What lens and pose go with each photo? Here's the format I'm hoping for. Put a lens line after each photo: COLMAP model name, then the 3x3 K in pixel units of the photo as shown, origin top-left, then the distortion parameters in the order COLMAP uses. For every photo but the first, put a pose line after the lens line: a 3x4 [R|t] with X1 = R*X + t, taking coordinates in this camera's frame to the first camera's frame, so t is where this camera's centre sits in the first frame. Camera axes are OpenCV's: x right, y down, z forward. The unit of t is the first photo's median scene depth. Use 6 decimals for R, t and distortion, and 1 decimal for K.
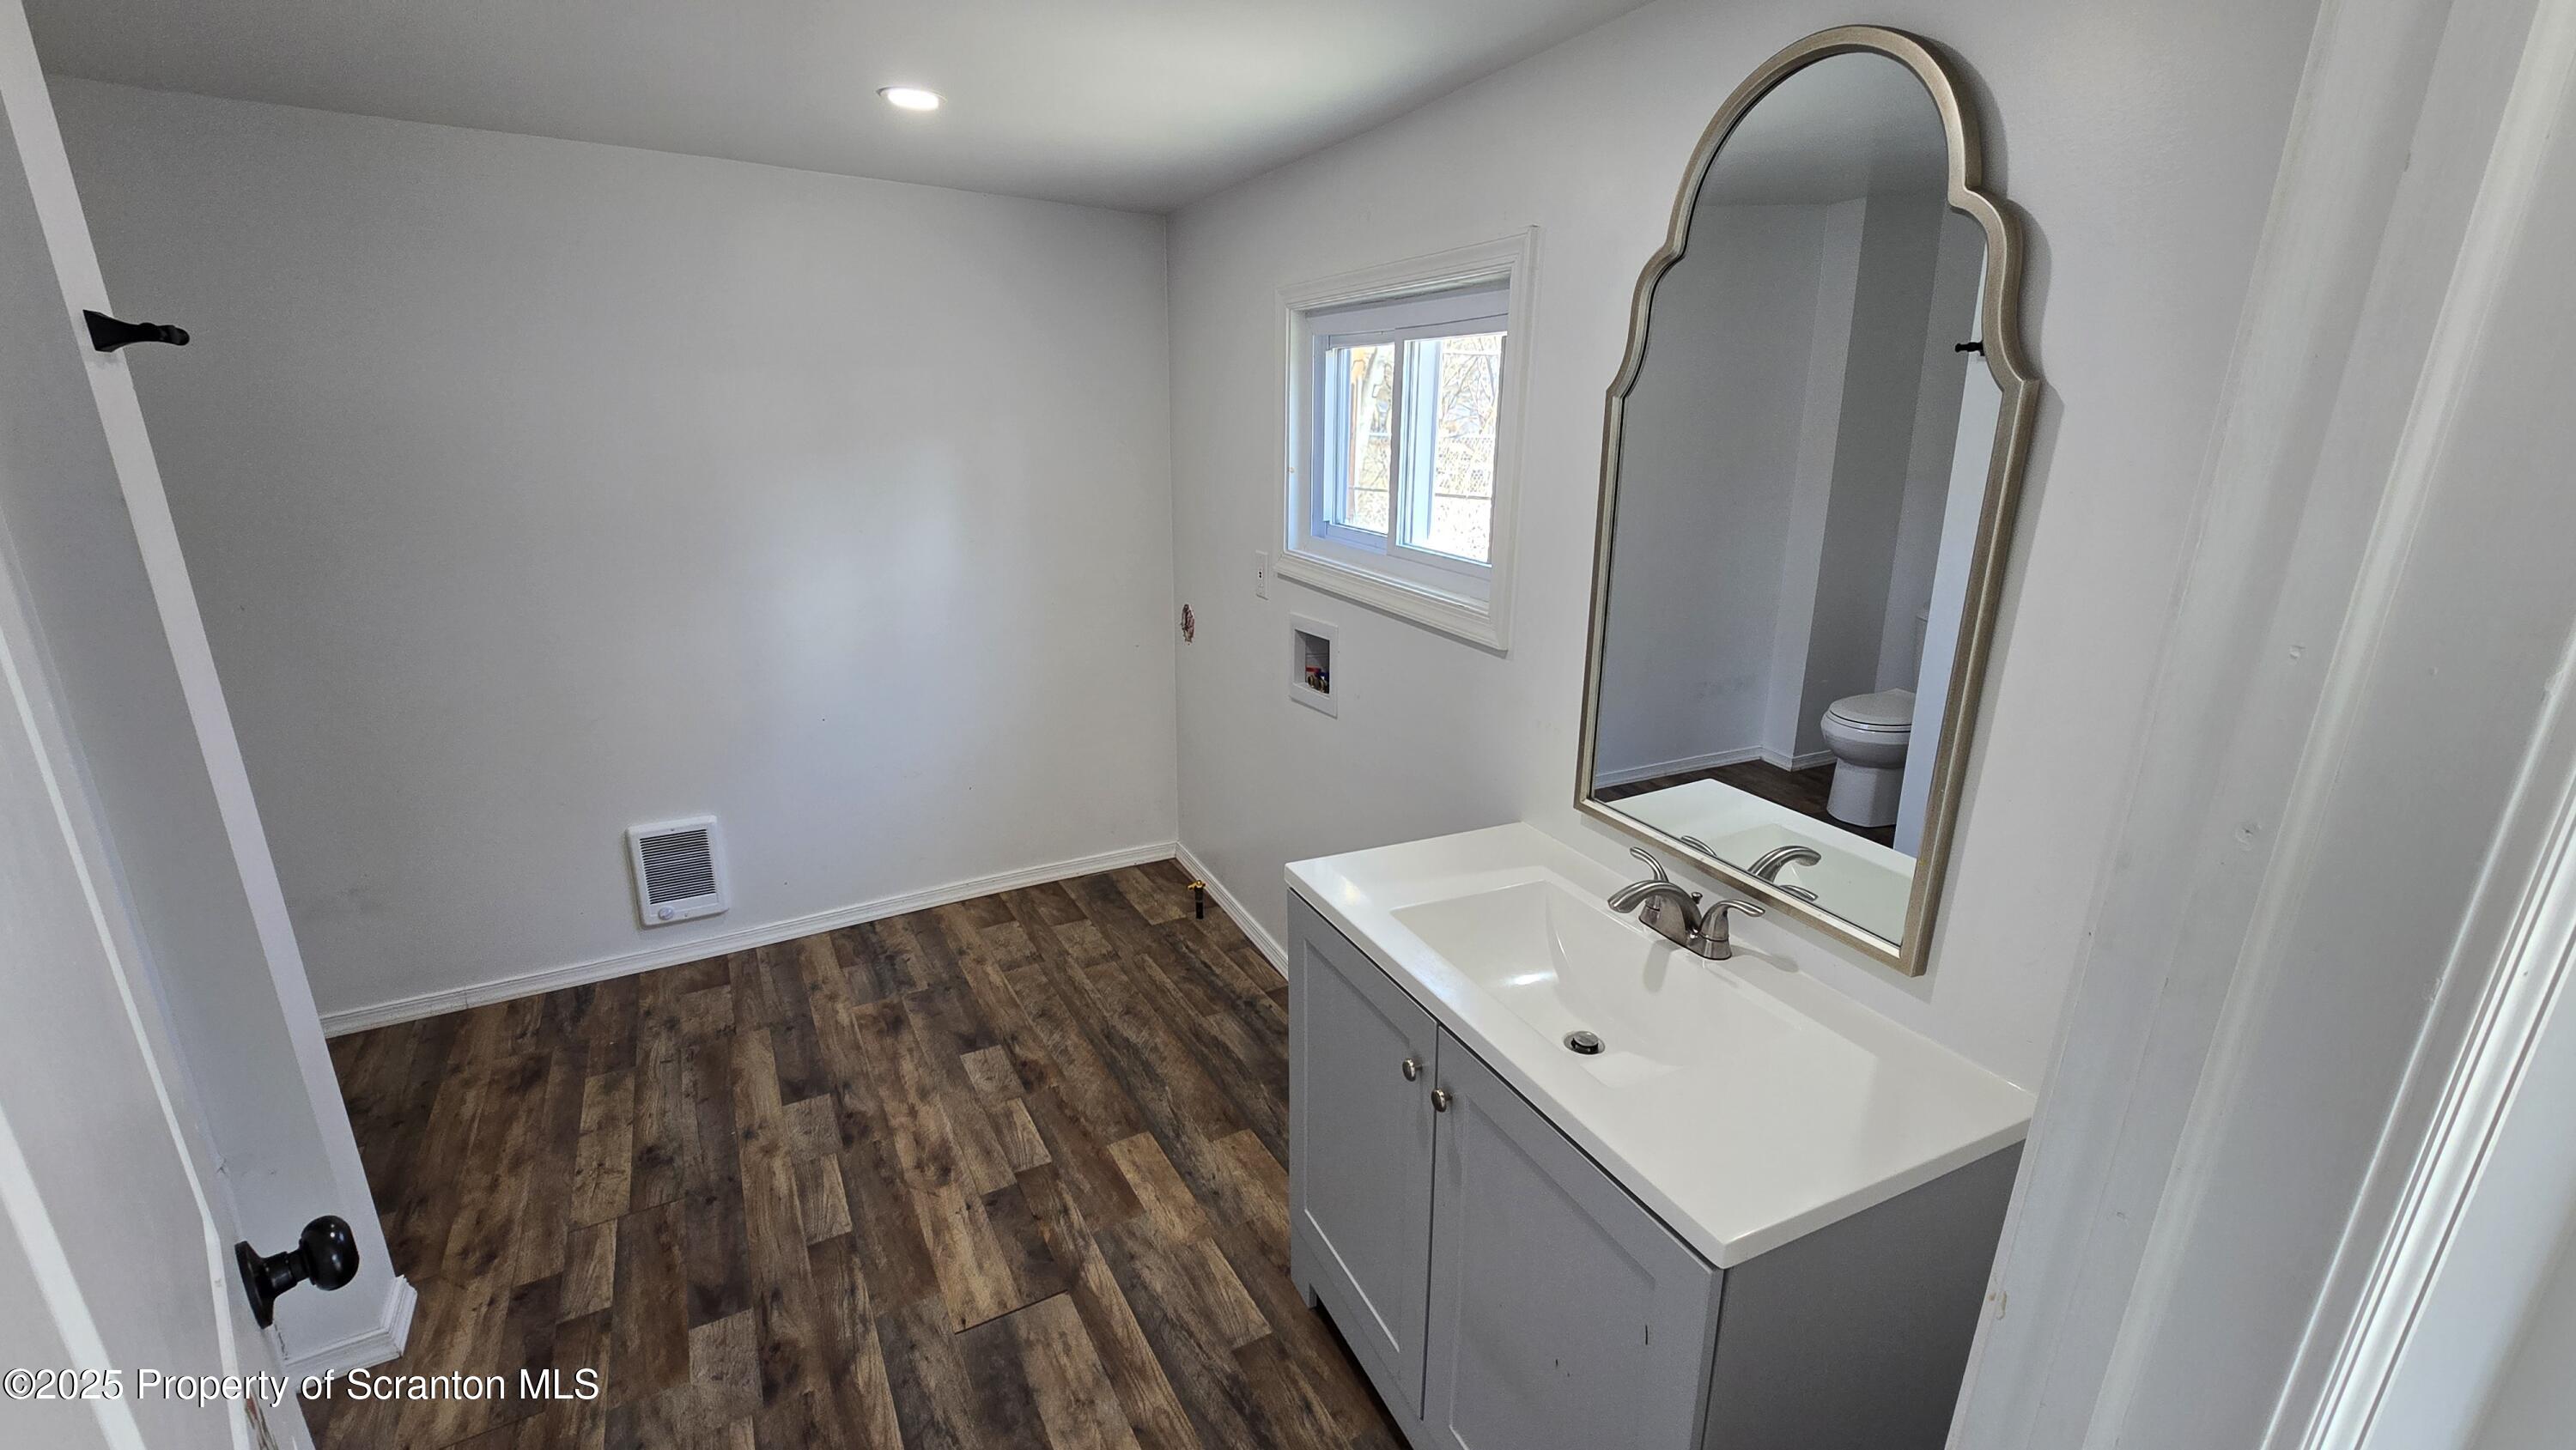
lens RADIAL K [[1023.0, 0, 1281.6], [0, 1023.0, 742.1], [0, 0, 1]] dist [-0.006943, 0.000406]
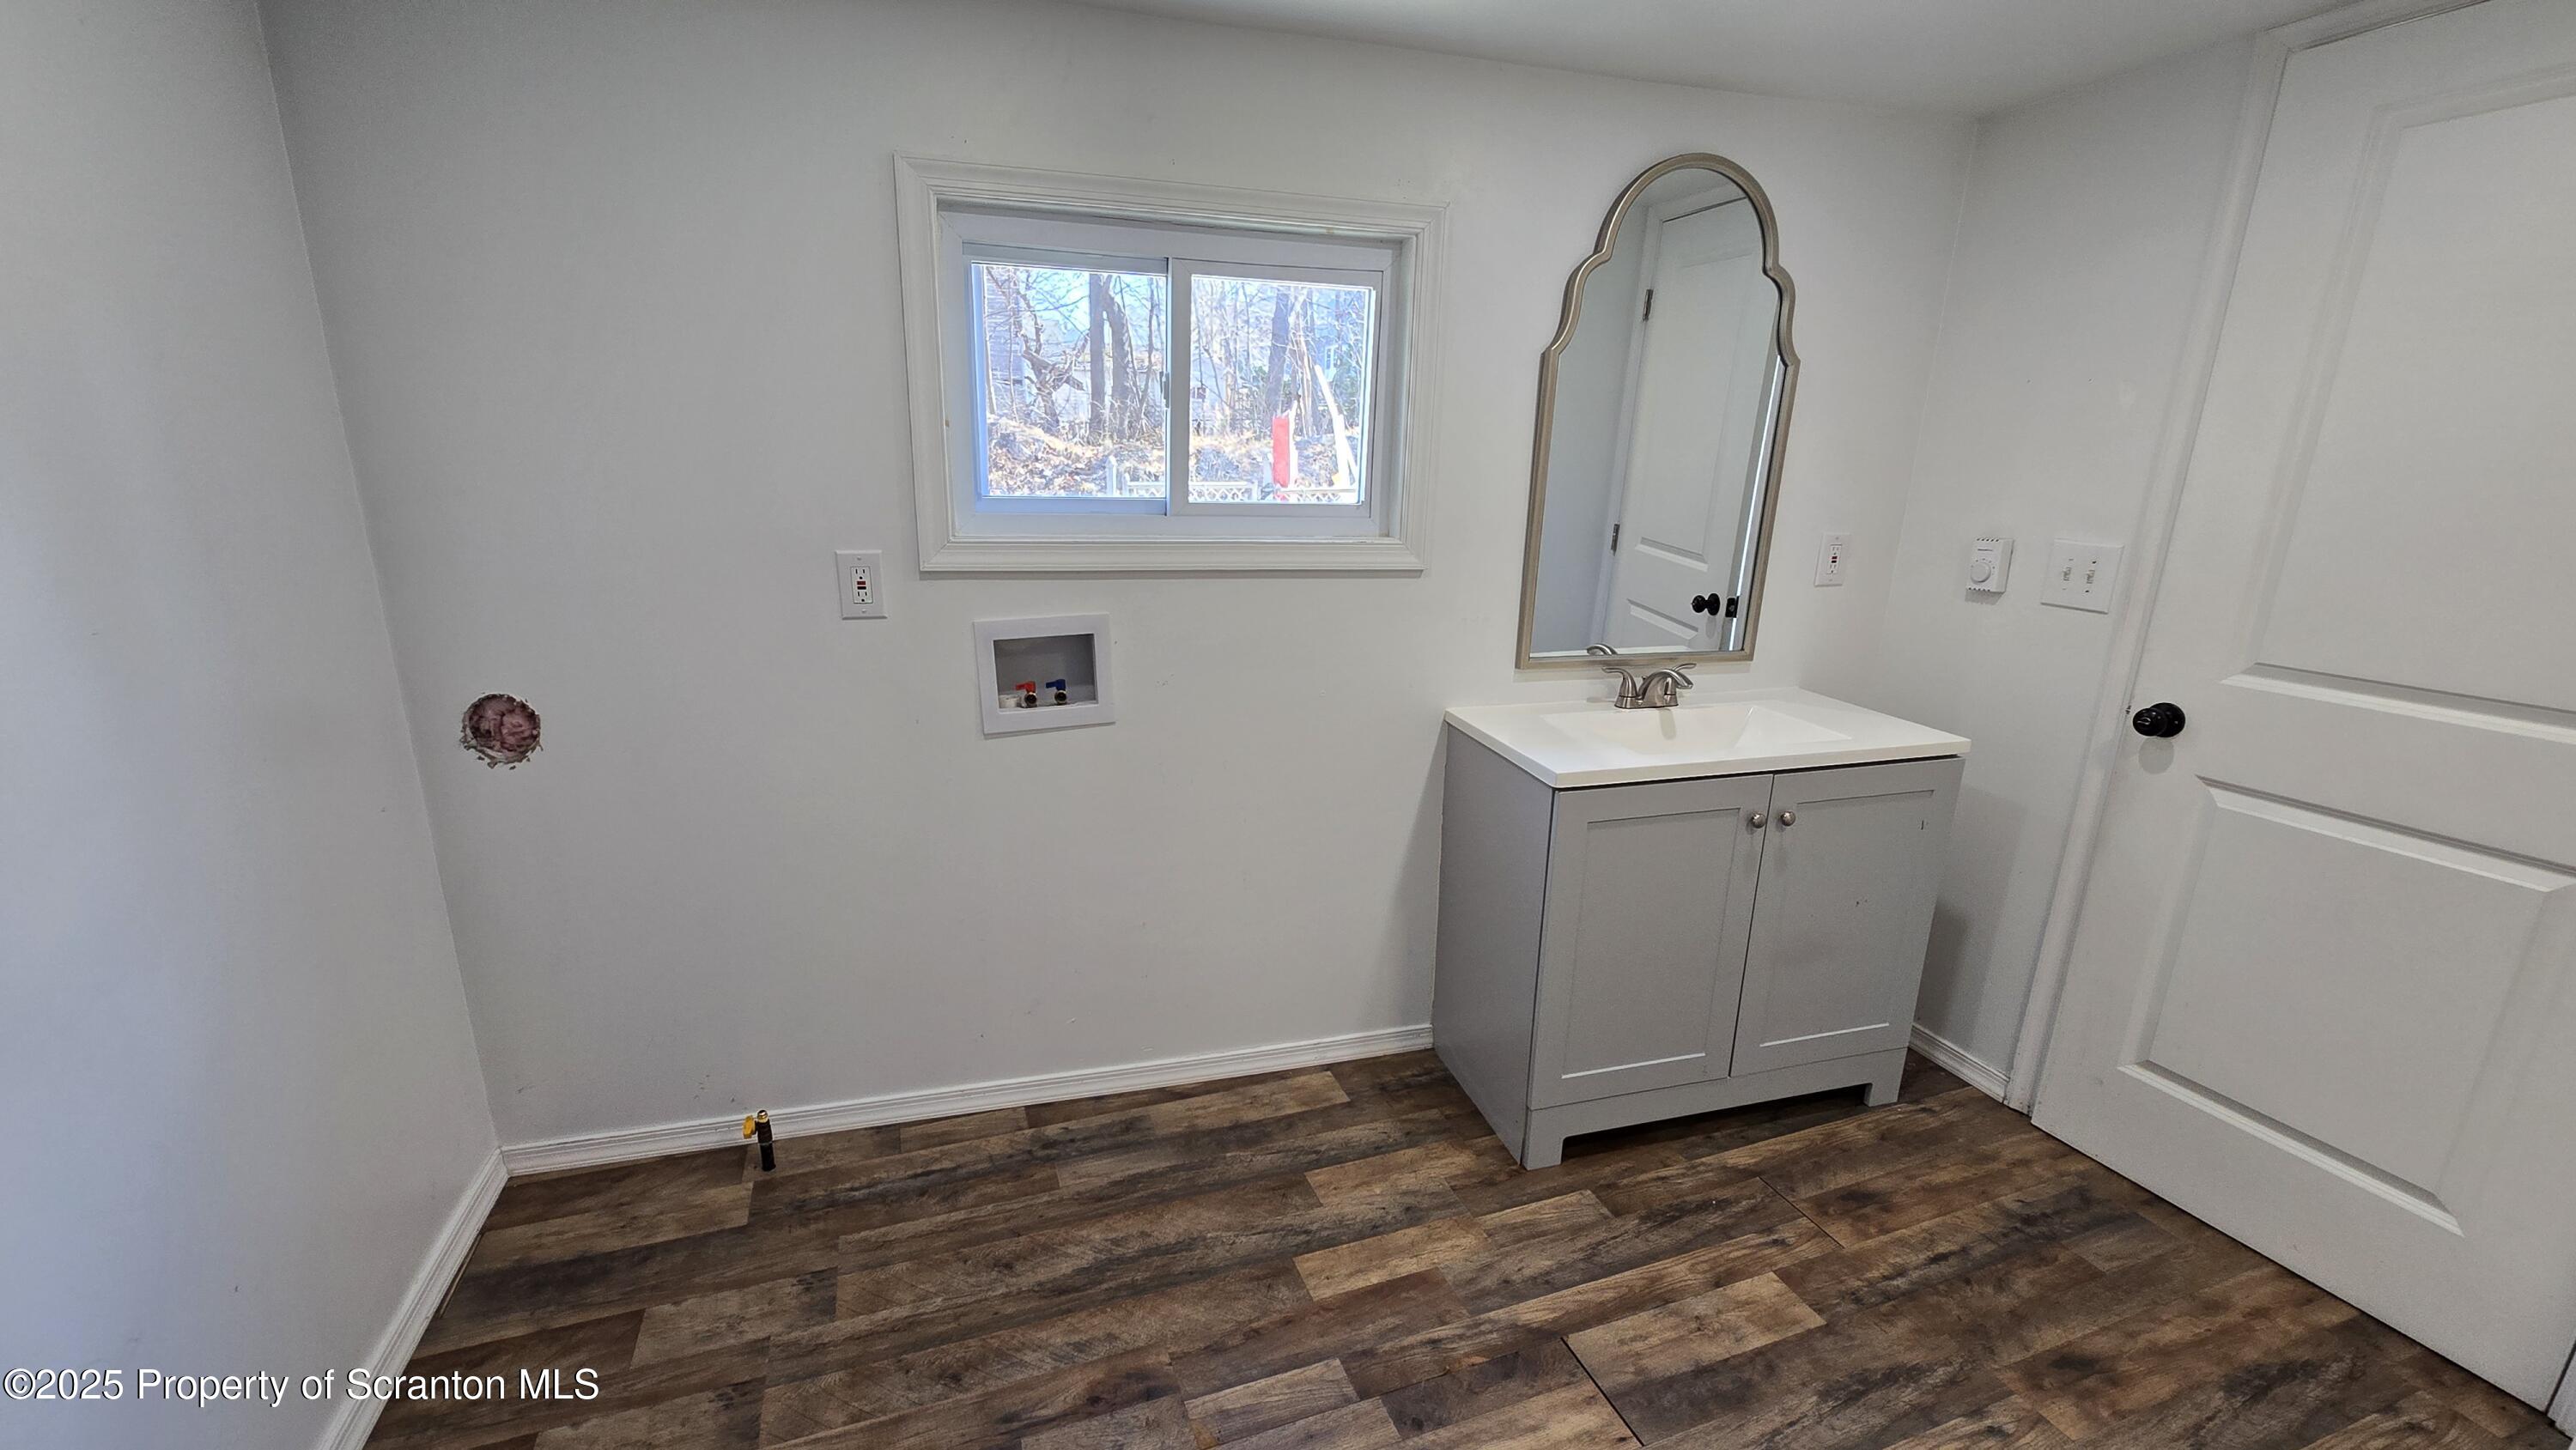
lens RADIAL K [[1044.8, 0, 1269.5], [0, 1044.8, 735.8], [0, 0, 1]] dist [-0.001573, 0.000305]
pose [[0.180988, -0.274619, 0.944366, -0.845339], [0.279876, 0.934904, 0.218229, -0.189730], [-0.942822, 0.224809, 0.246066, 0.788058]]
